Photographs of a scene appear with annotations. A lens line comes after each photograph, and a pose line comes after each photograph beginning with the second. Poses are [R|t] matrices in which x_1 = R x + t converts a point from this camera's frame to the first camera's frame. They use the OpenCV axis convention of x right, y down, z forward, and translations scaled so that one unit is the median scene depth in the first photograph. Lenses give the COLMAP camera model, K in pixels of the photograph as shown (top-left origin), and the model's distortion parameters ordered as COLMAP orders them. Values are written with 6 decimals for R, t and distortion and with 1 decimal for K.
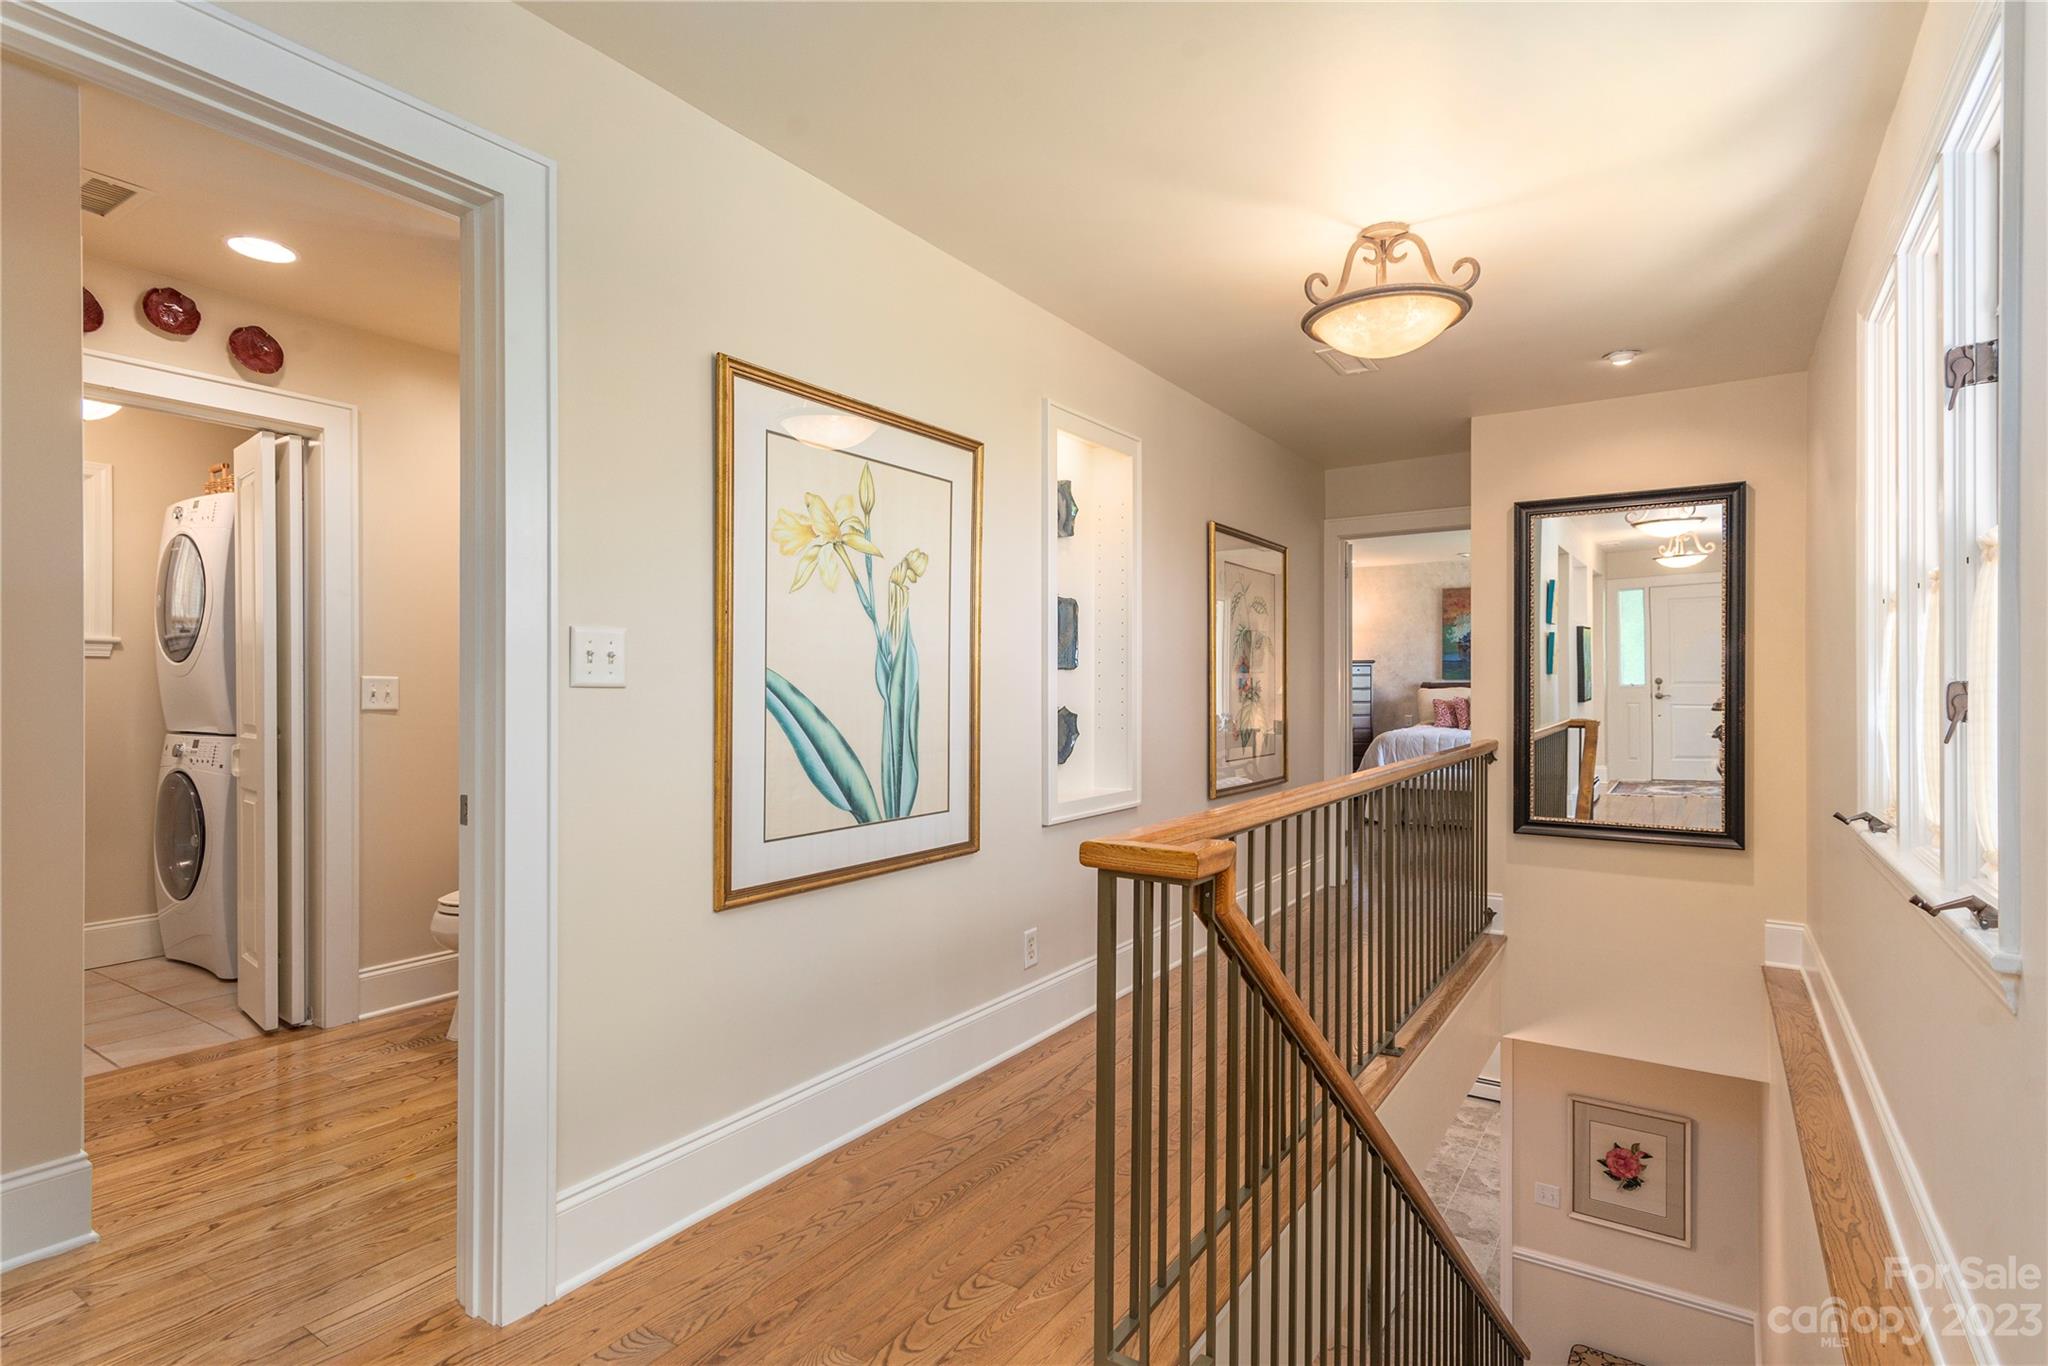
lens RADIAL K [[1010.4, 0, 976.5], [0, 1010.4, 688.7], [0, 0, 1]] dist [0.019693, -0.000083]
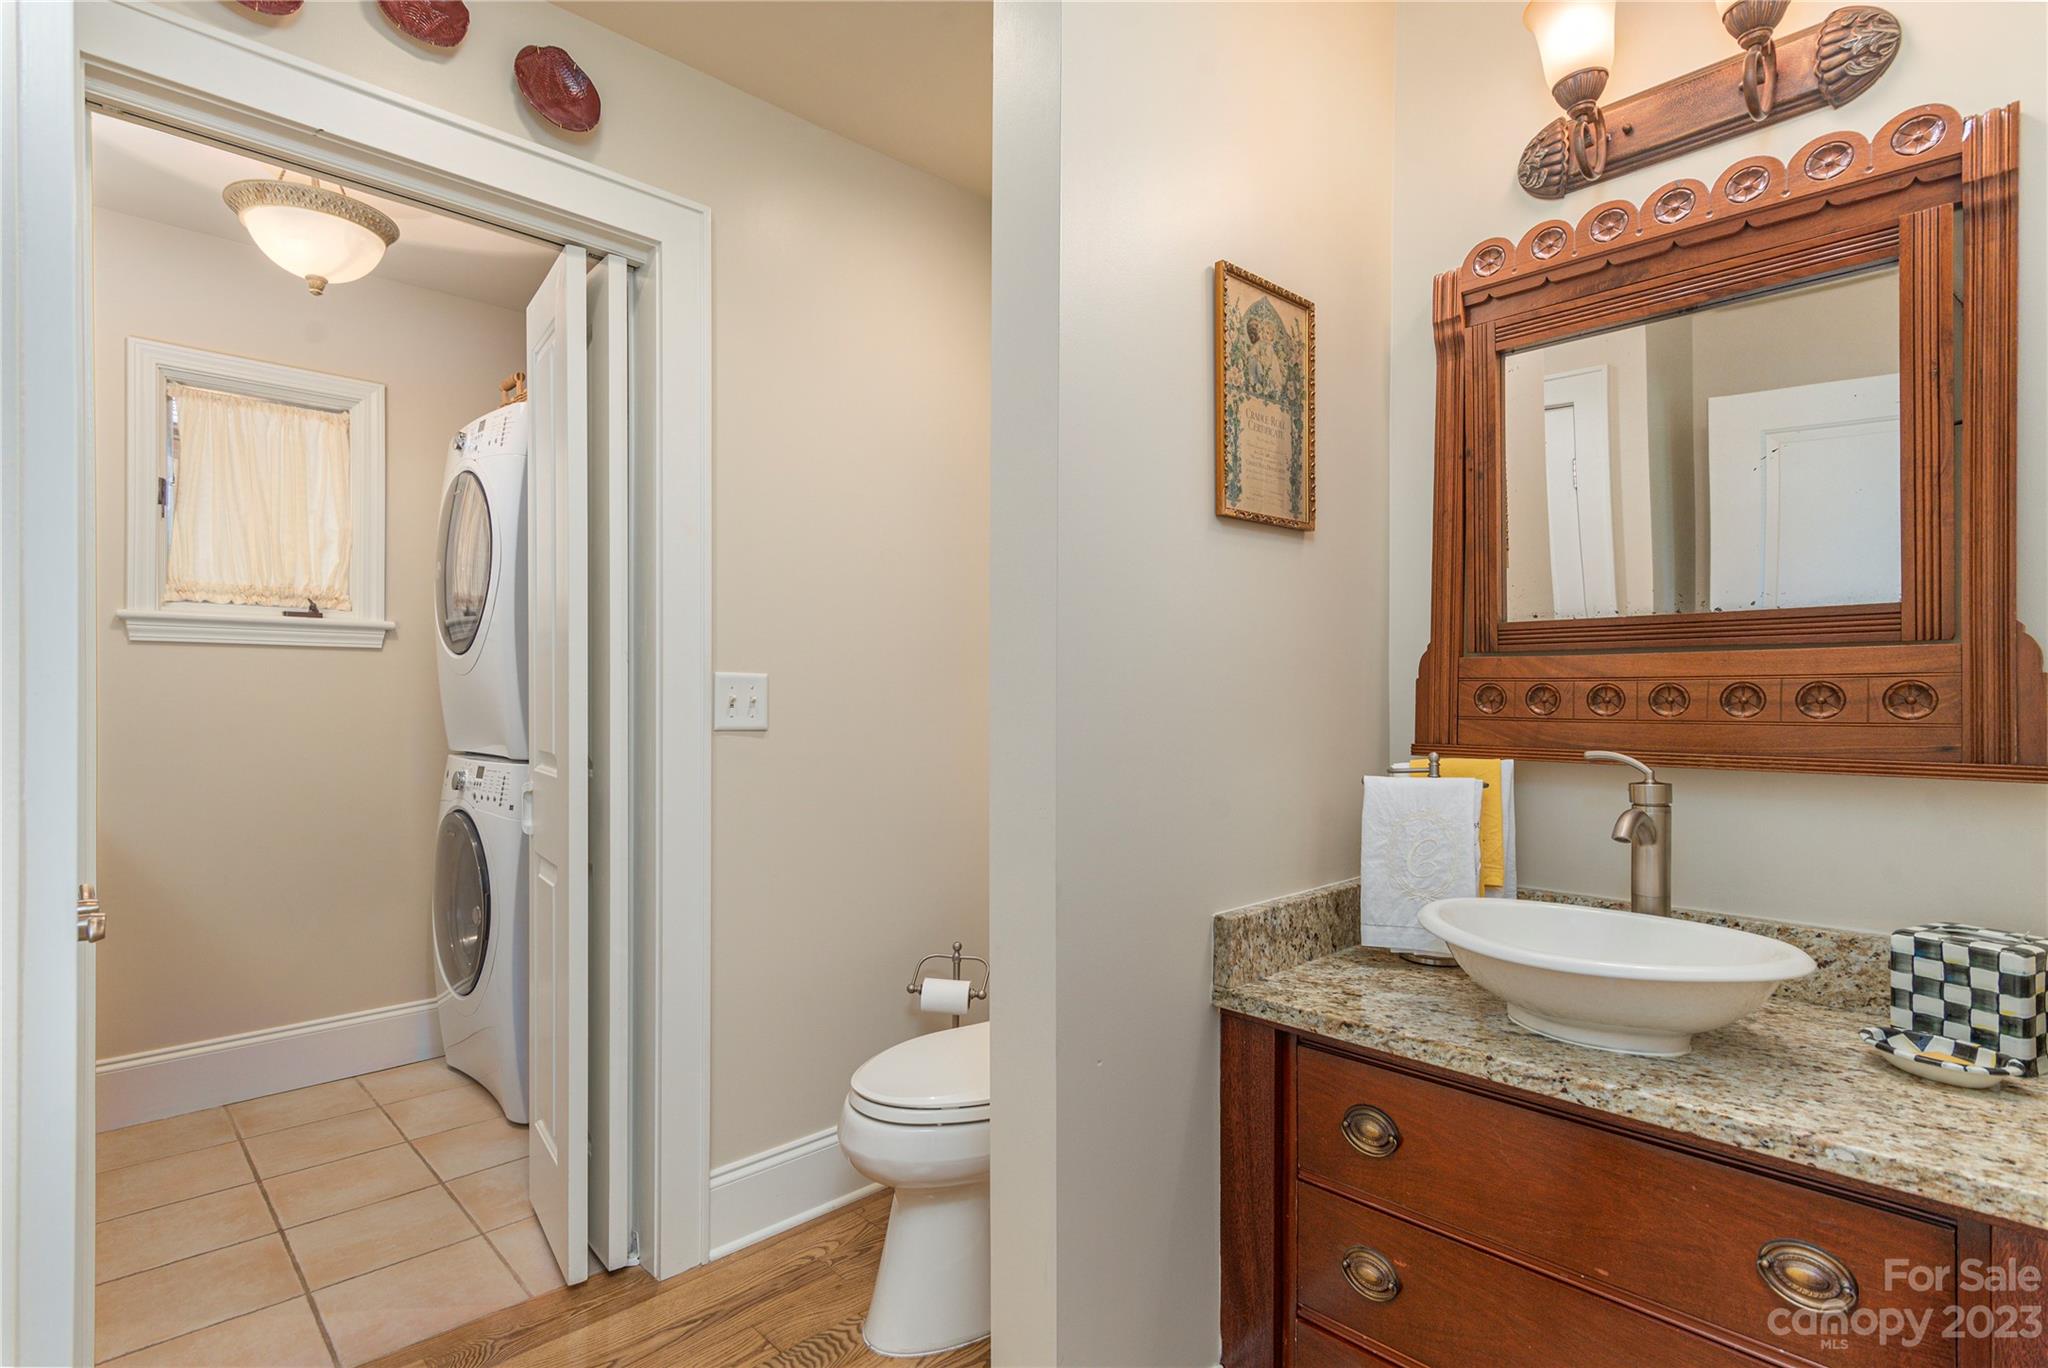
lens RADIAL K [[1008.3, 0, 1022.6], [0, 1008.3, 684.4], [0, 0, 1]] dist [0.016917, 0.000365]
pose [[0.982553, -0.000478, -0.185985, -0.288361], [-0.000334, 0.999991, -0.004336, -0.002493], [0.185985, 0.004322, 0.982543, 0.411900]]
